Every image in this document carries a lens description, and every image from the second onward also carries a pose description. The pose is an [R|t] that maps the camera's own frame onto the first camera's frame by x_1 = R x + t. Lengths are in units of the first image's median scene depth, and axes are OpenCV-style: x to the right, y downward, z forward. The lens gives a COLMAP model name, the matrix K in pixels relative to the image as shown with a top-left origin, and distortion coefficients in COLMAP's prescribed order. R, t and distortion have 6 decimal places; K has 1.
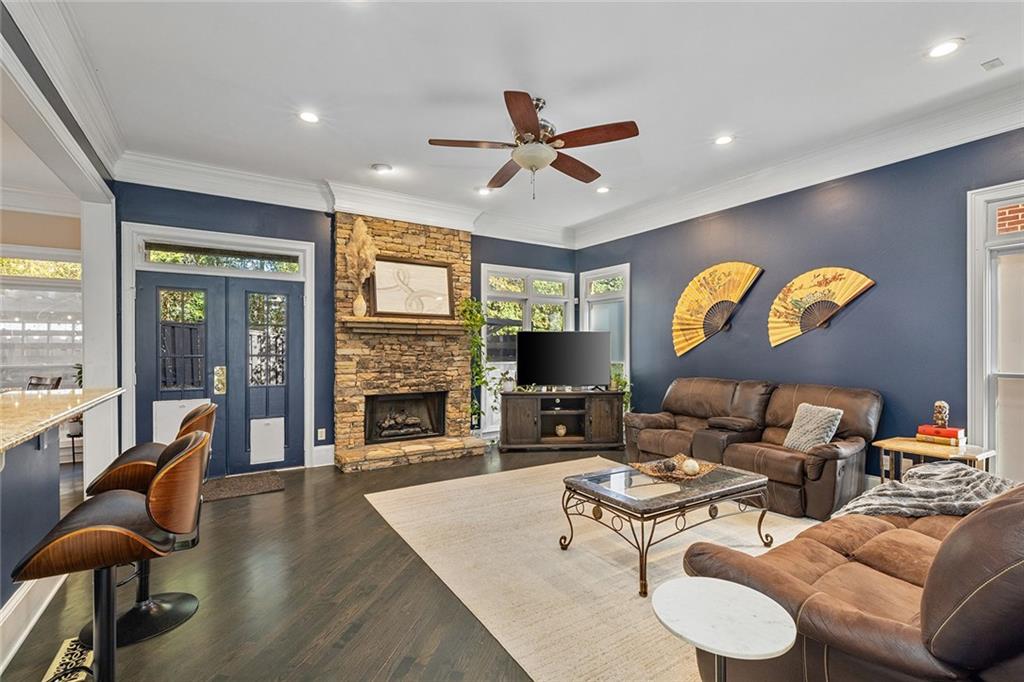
lens RADIAL K [[461.0, 0, 515.3], [0, 461.0, 351.0], [0, 0, 1]] dist [0.000511, -0.000005]
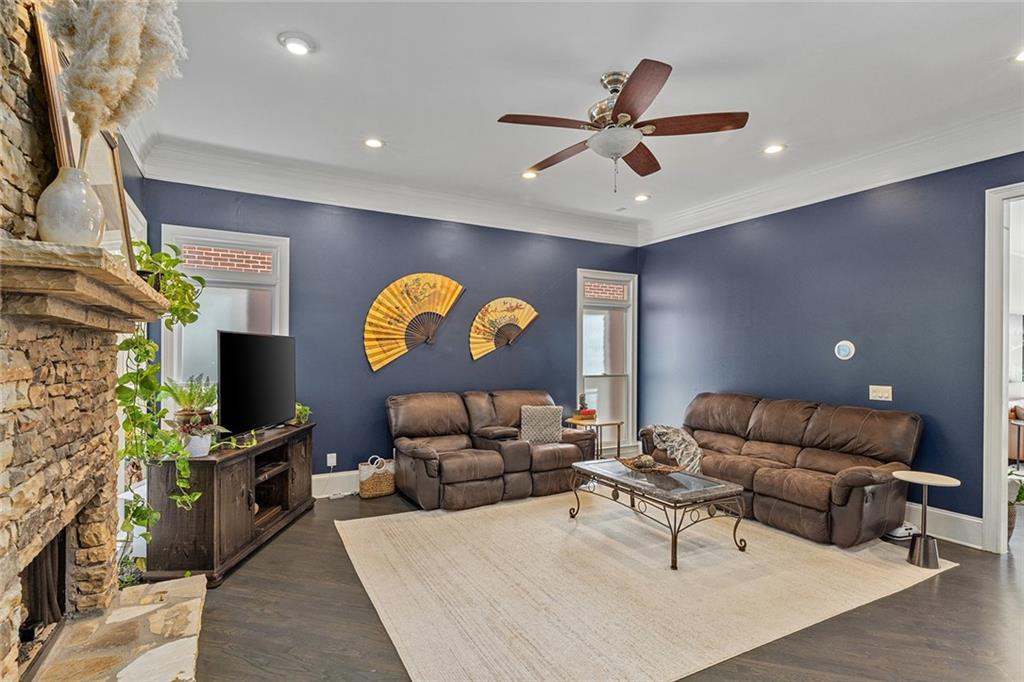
lens RADIAL K [[510.7, 0, 510.4], [0, 510.7, 353.1], [0, 0, 1]] dist [-0.001758, -0.000180]
pose [[0.067261, 0.000325, 0.997735, -0.670261], [-0.003815, 0.999993, -0.000068, -0.025996], [-0.997728, -0.003802, 0.067262, 0.835232]]
